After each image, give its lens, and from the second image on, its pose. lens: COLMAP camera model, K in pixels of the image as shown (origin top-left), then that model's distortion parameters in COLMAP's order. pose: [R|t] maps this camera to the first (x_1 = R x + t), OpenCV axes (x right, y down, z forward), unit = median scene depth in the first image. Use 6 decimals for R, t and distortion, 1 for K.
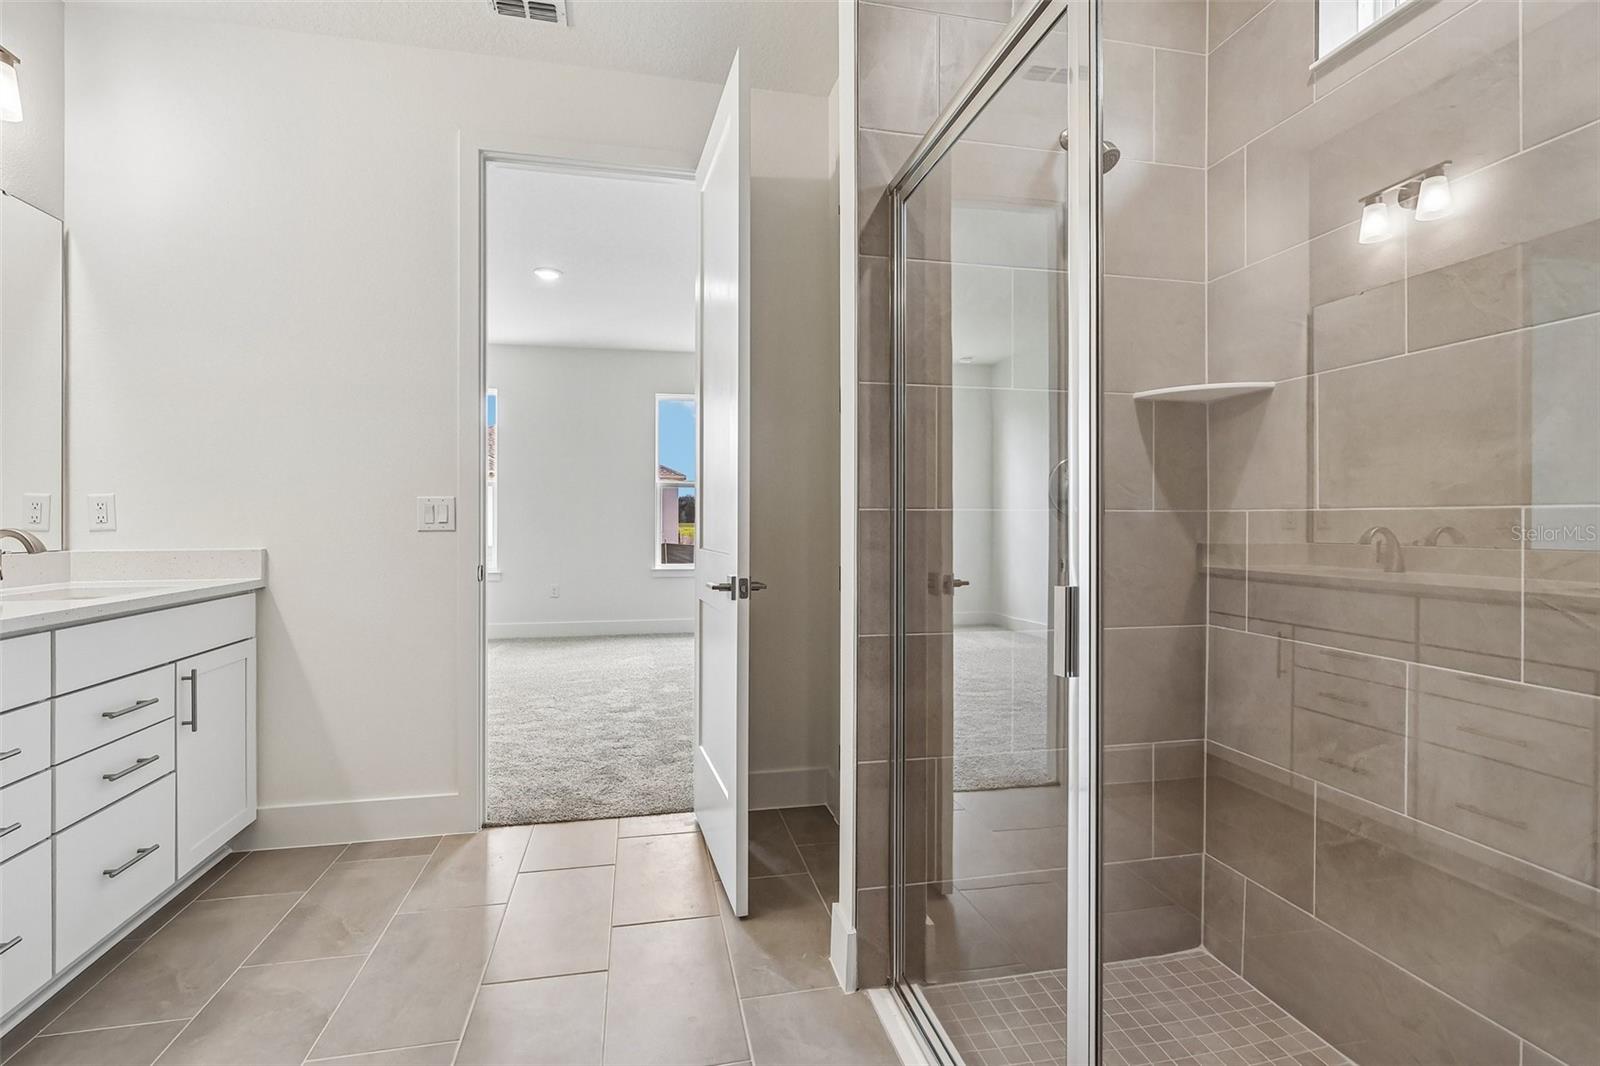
lens RADIAL K [[769.1, 0, 792.5], [0, 769.1, 520.5], [0, 0, 1]] dist [0.001954, -0.000275]
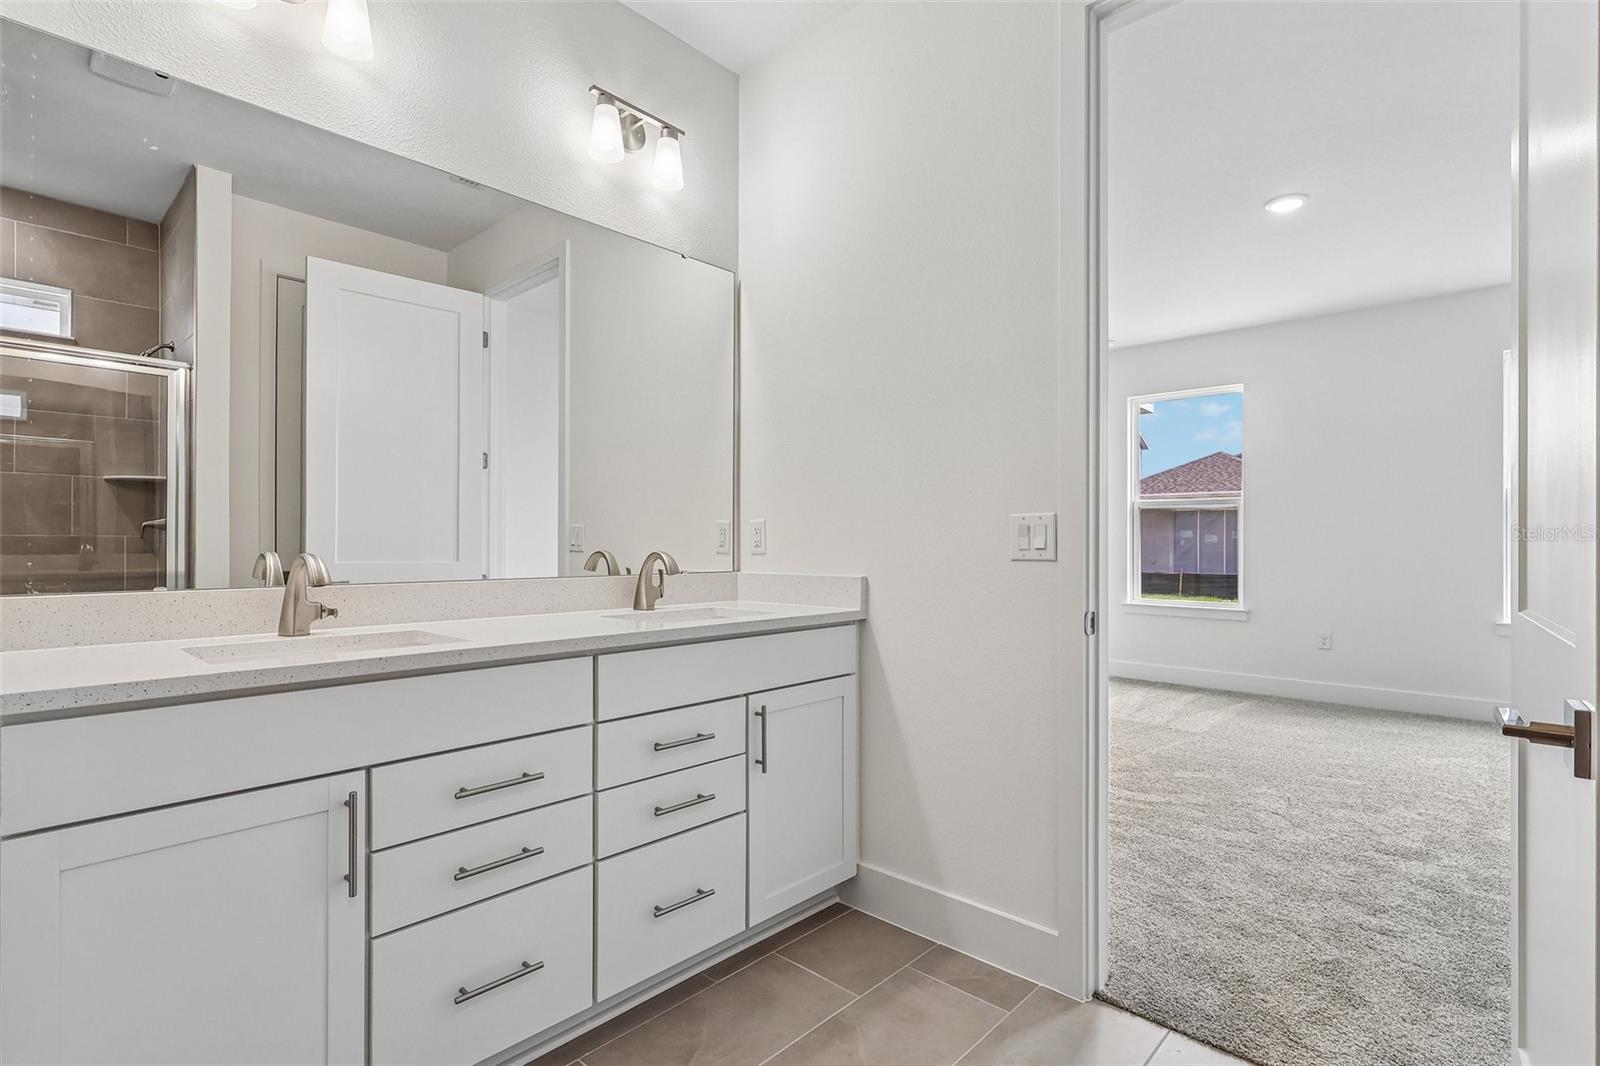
lens RADIAL K [[769.1, 0, 802.7], [0, 769.1, 537.8], [0, 0, 1]] dist [0.001954, -0.000275]
pose [[0.585323, -0.003313, -0.810793, 0.000521], [-0.003992, 0.999968, -0.006967, -0.001790], [0.810790, 0.007314, 0.585291, 0.420975]]
